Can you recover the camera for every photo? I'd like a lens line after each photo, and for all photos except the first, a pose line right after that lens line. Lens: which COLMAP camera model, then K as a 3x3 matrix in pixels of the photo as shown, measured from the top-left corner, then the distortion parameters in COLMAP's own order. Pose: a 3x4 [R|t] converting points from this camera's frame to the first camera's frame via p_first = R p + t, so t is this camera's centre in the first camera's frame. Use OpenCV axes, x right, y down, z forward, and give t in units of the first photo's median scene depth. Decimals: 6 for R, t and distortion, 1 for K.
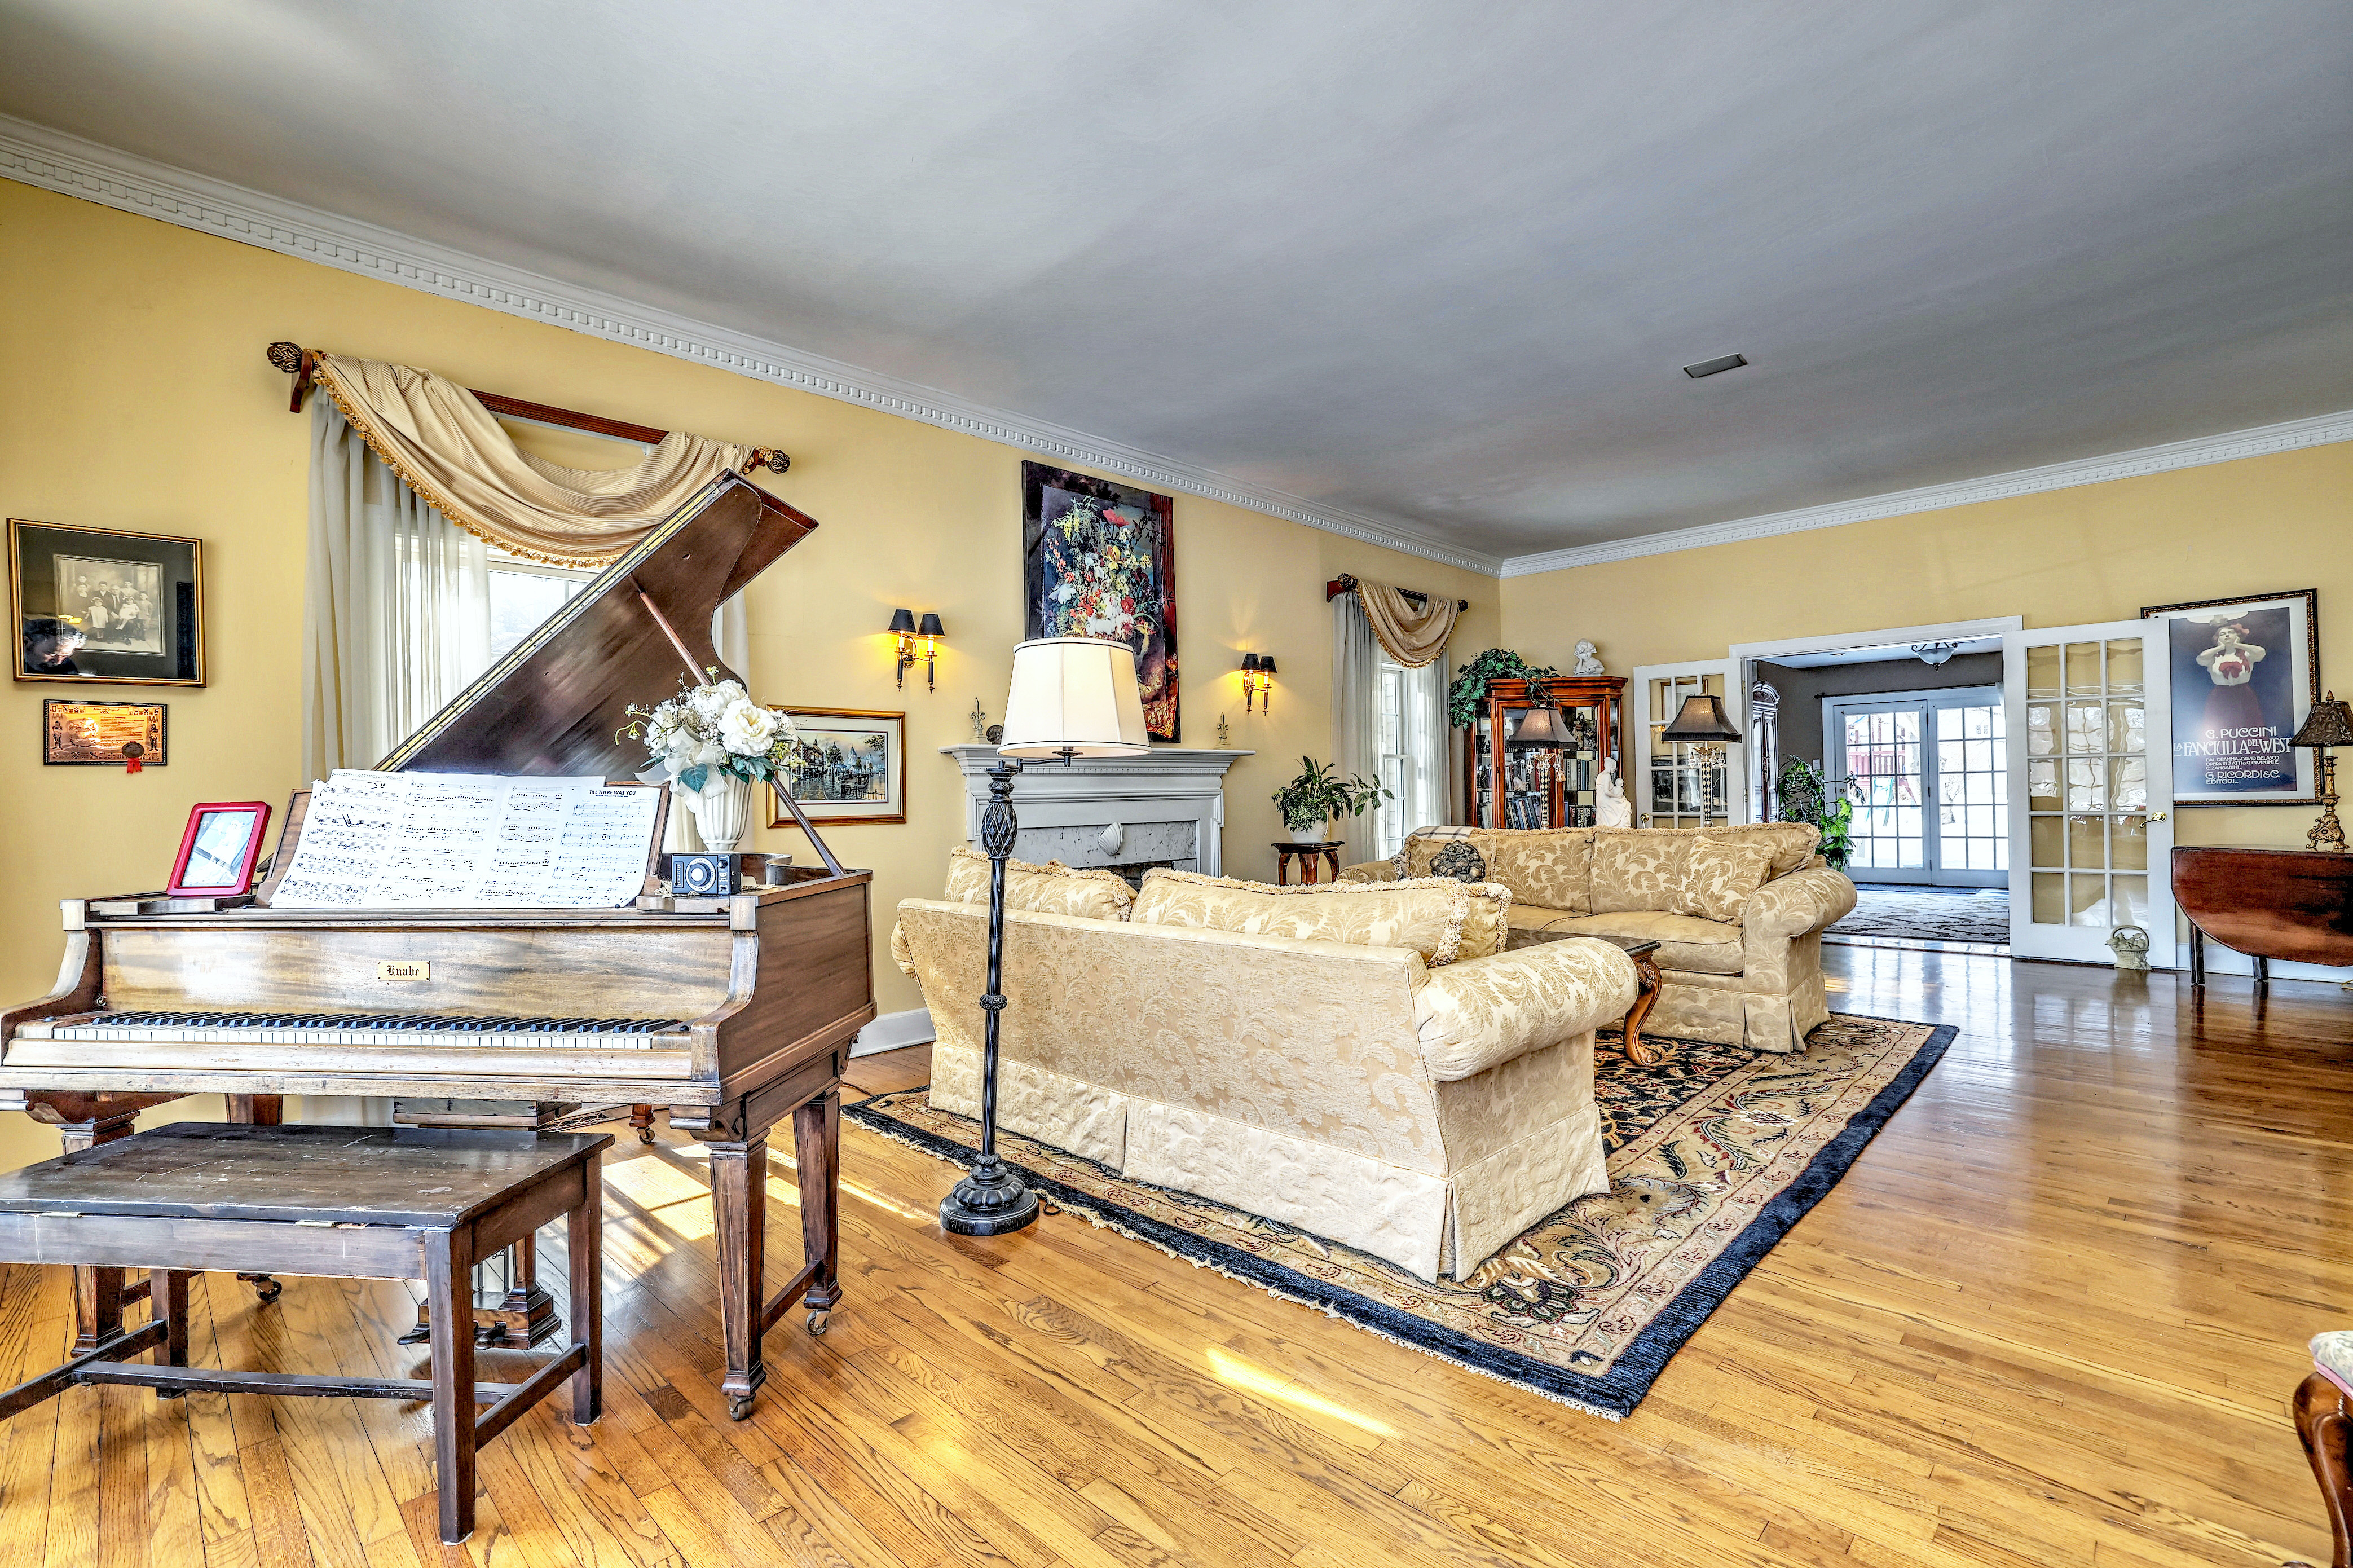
lens RADIAL K [[1086.9, 0, 1166.8], [0, 1086.9, 789.8], [0, 0, 1]] dist [-0.050001, 0.023833]
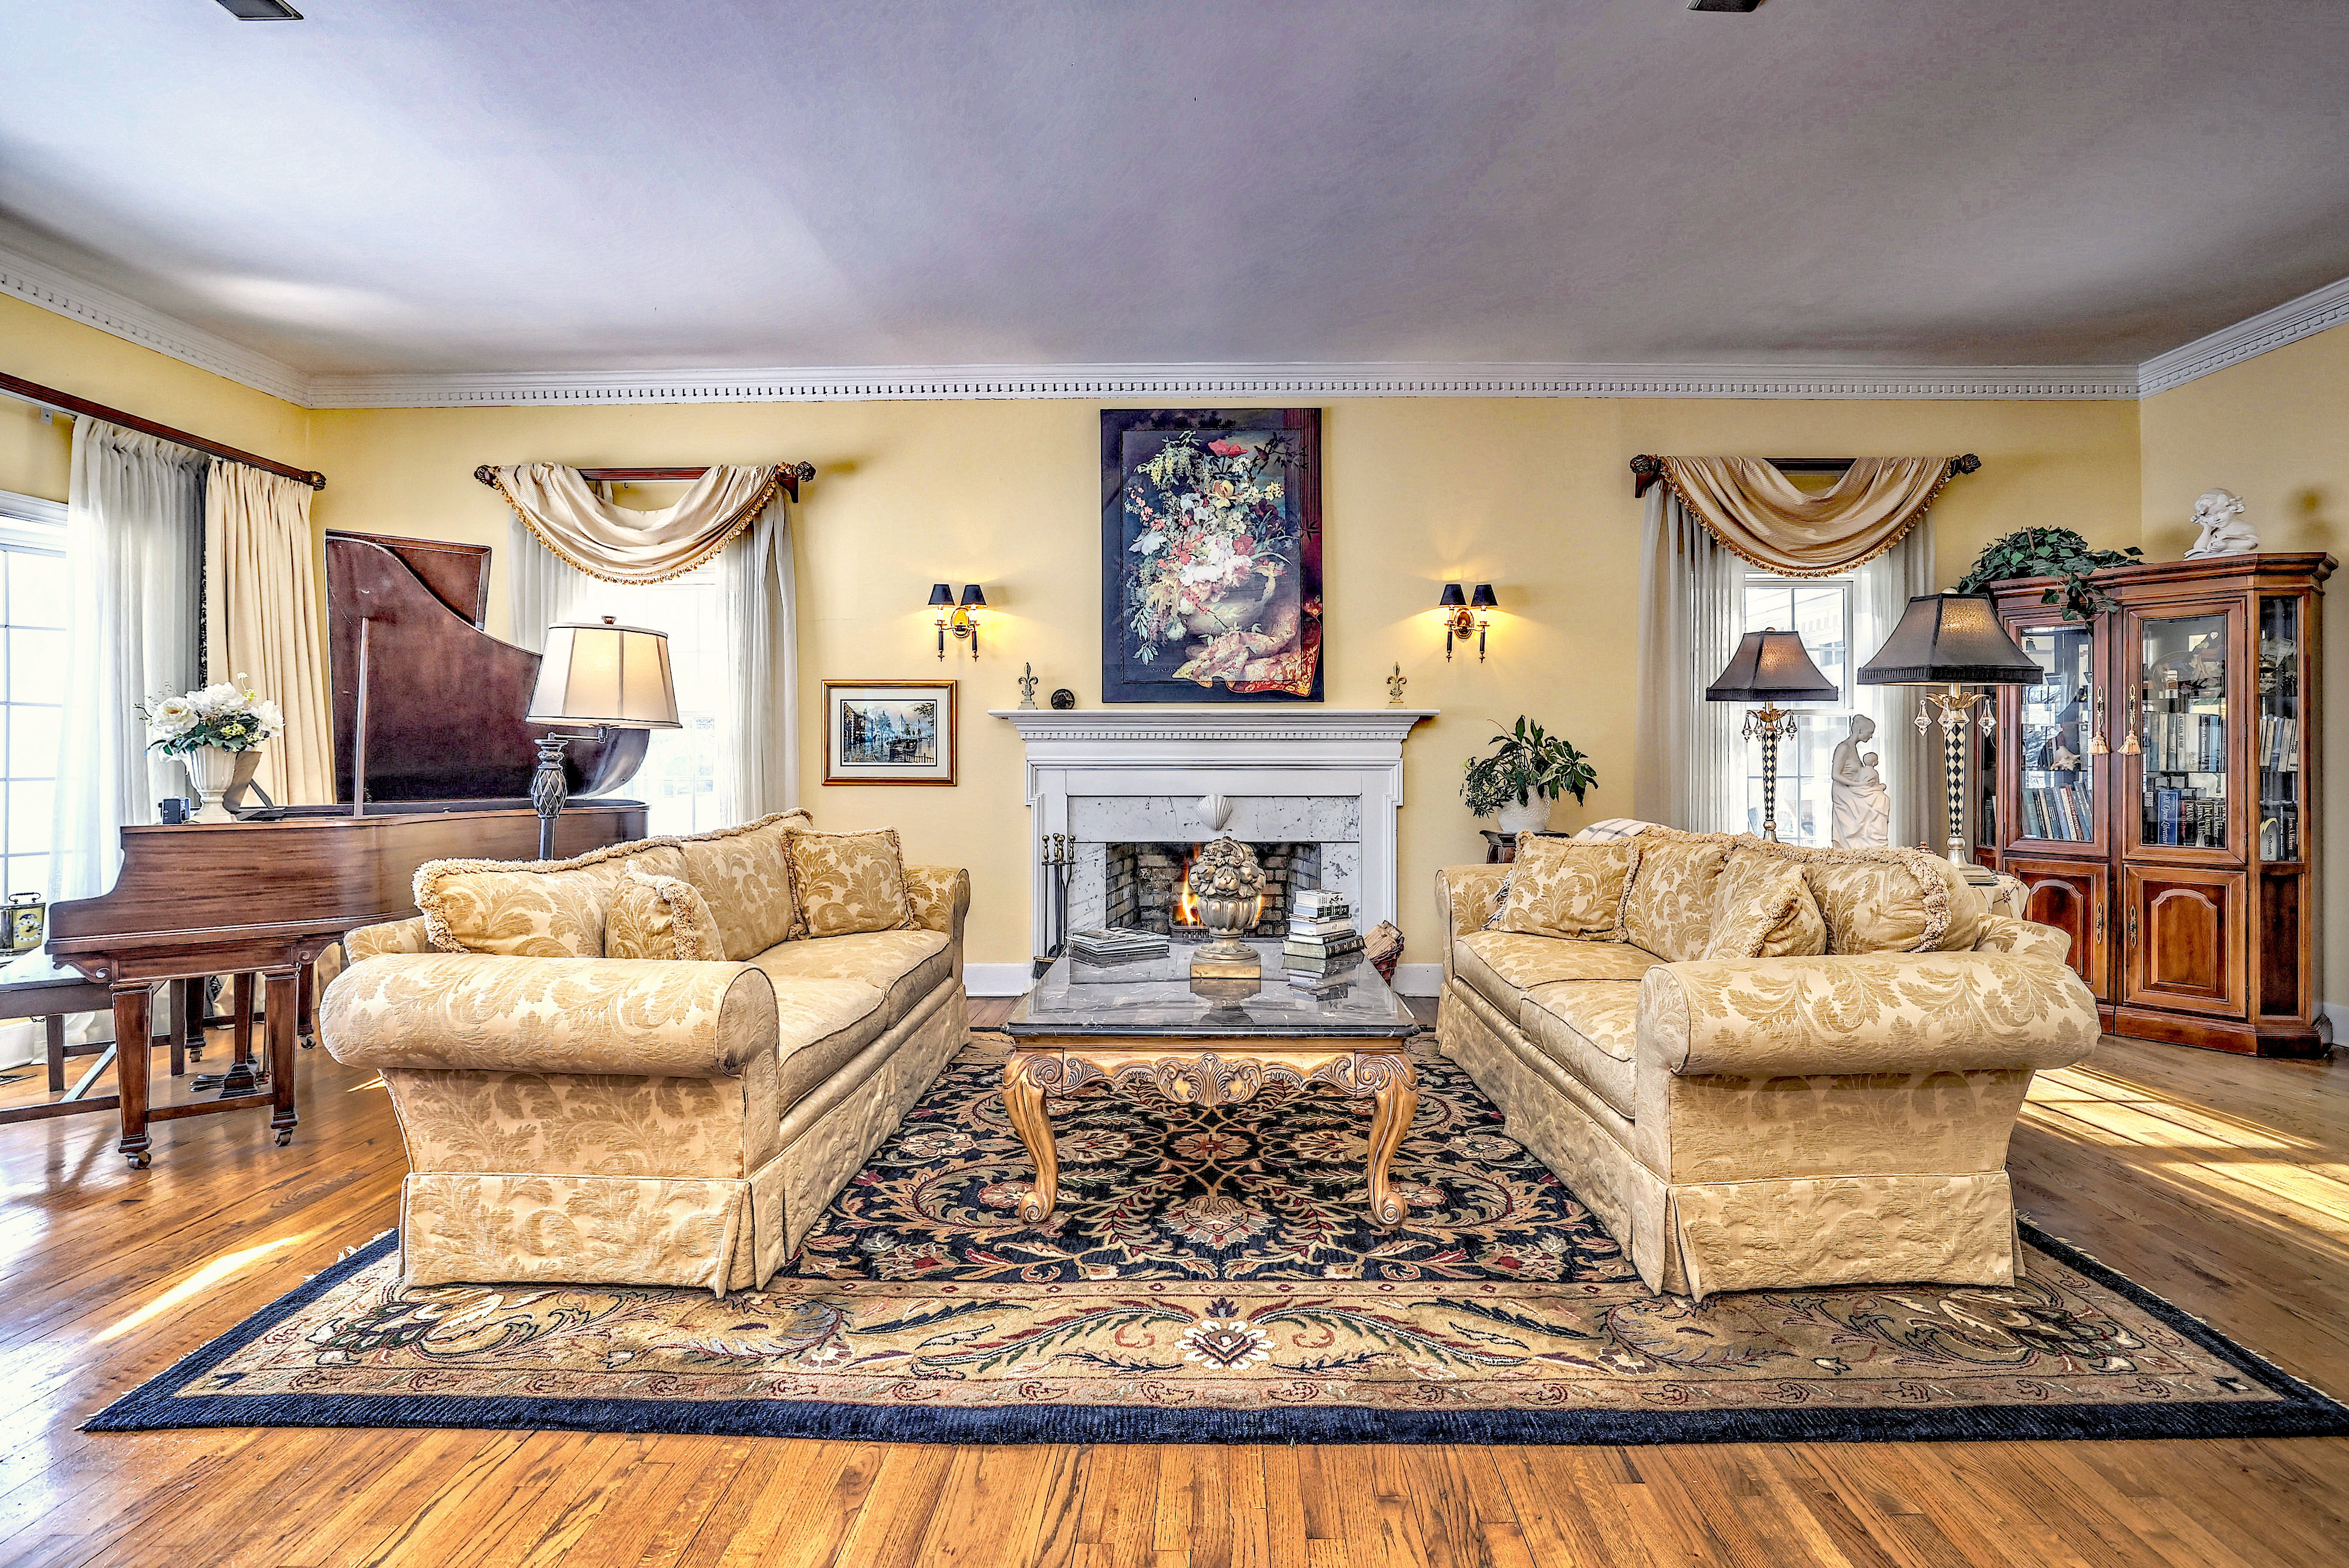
lens RADIAL K [[1135.7, 0, 1192.5], [0, 1135.7, 756.7], [0, 0, 1]] dist [-0.055596, 0.030728]
pose [[0.681783, 0.018387, -0.731323, 0.647339], [-0.009637, 0.999823, 0.016154, -0.015640], [0.731491, -0.003966, 0.681840, 0.372126]]
